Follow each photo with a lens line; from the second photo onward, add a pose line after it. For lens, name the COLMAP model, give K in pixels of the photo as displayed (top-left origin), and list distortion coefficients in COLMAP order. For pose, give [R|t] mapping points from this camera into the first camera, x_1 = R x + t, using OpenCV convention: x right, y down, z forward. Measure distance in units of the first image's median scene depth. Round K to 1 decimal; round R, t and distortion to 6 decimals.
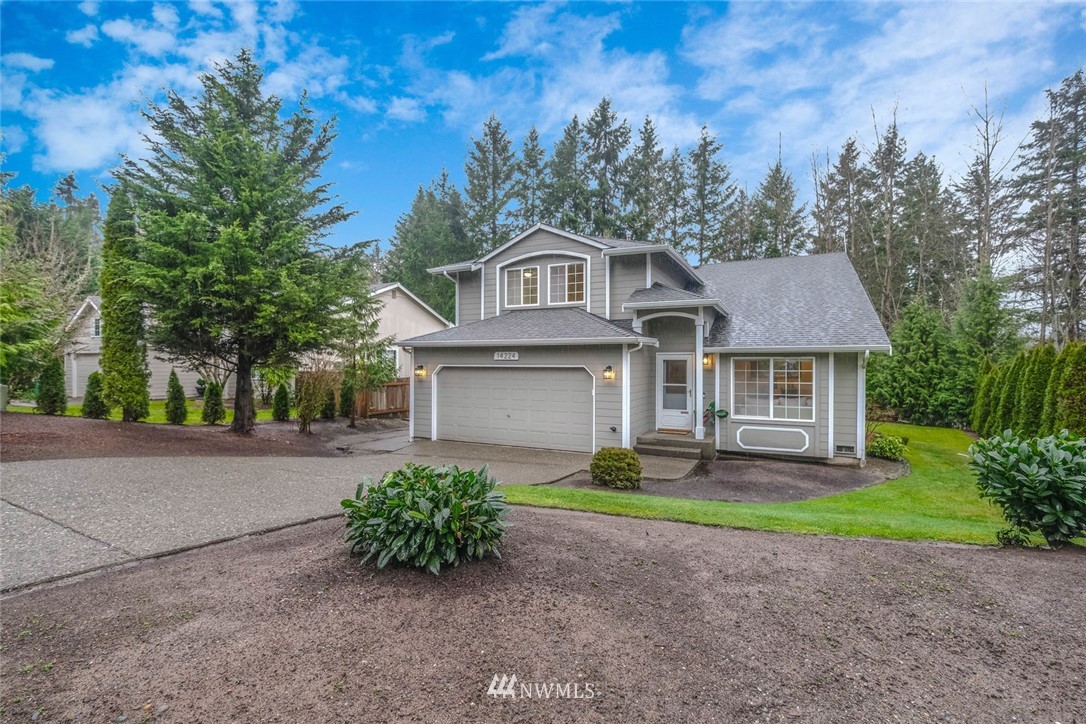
lens RADIAL K [[475.1, 0, 543.0], [0, 475.1, 362.0], [0, 0, 1]] dist [-0.000414, -0.000042]
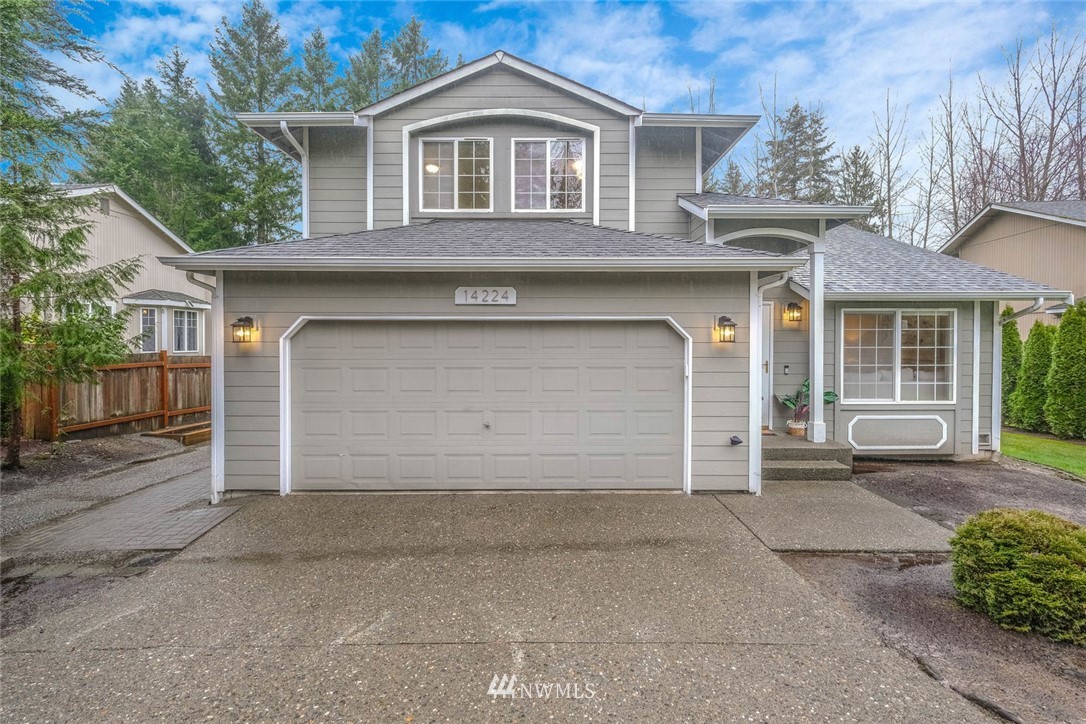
lens RADIAL K [[488.4, 0, 544.0], [0, 488.4, 344.7], [0, 0, 1]] dist [0.000905, -0.000245]
pose [[0.894783, -0.006547, 0.446452, -0.201816], [0.000645, 0.999910, 0.013371, 0.023689], [-0.446500, -0.011677, 0.894708, 0.471670]]
